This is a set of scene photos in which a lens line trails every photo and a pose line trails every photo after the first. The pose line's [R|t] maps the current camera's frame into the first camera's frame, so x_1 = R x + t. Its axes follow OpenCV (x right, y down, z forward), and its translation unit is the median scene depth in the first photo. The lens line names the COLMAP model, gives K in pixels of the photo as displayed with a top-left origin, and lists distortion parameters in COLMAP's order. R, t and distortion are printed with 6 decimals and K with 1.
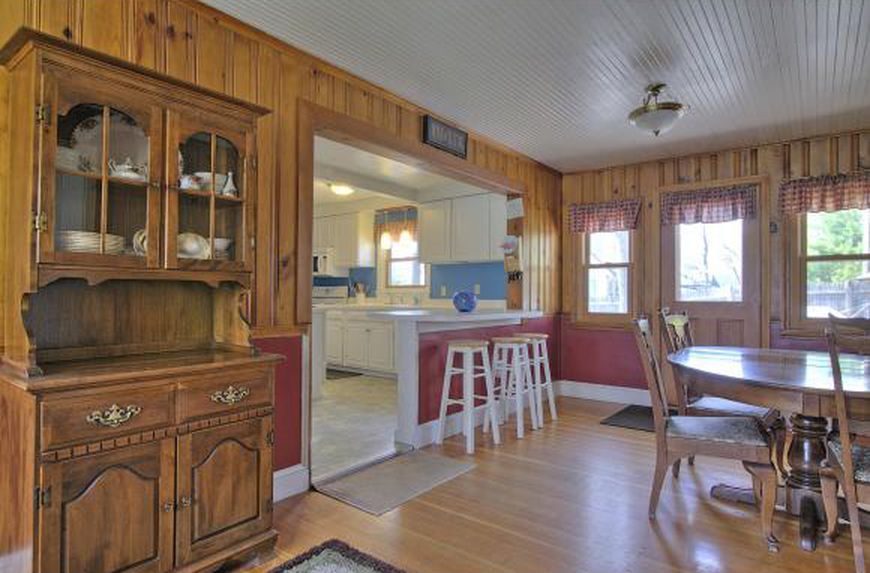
lens RADIAL K [[496.4, 0, 435.0], [0, 496.4, 286.5], [0, 0, 1]] dist [-0.000349, 0.000571]
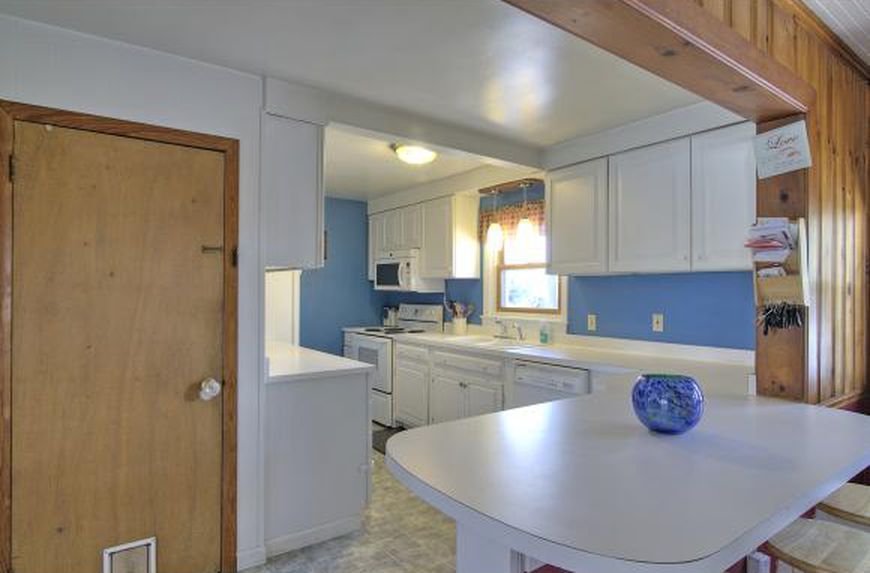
lens RADIAL K [[496.4, 0, 435.0], [0, 496.4, 286.5], [0, 0, 1]] dist [-0.000349, 0.000571]
pose [[0.962749, -0.003458, -0.270375, -0.001822], [0.005820, 0.999952, 0.007934, -0.036018], [0.270334, -0.009212, 0.962722, 0.377994]]
